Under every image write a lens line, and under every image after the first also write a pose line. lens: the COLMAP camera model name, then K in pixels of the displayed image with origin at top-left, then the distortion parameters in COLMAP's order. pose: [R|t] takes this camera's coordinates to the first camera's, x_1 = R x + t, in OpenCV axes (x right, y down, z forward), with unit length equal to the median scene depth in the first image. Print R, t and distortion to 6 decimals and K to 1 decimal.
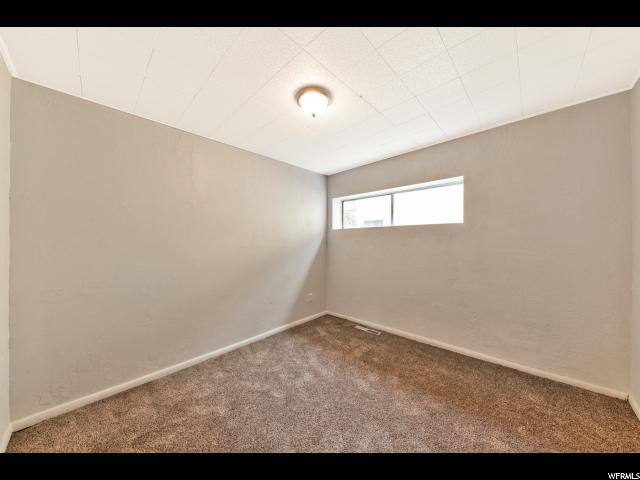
lens RADIAL K [[223.0, 0, 319.7], [0, 223.0, 244.1], [0, 0, 1]] dist [-0.001988, 0.000603]
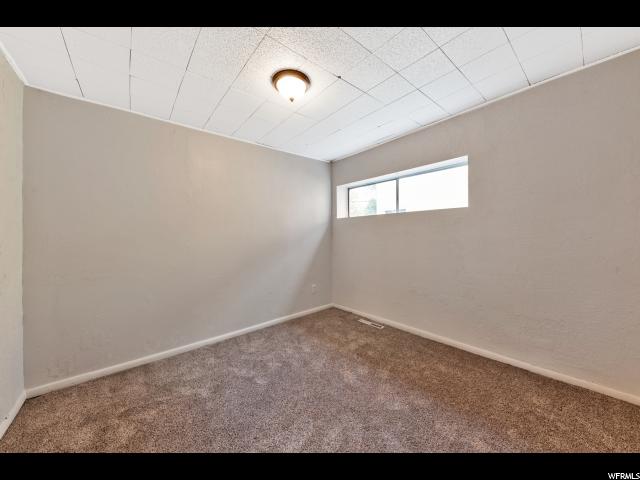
lens RADIAL K [[233.9, 0, 321.7], [0, 233.9, 237.3], [0, 0, 1]] dist [-0.001040, -0.000714]
pose [[0.994456, -0.008856, -0.104779, 0.180889], [0.008812, 0.999961, -0.000877, 0.028411], [0.104783, -0.000051, 0.994495, -0.013560]]
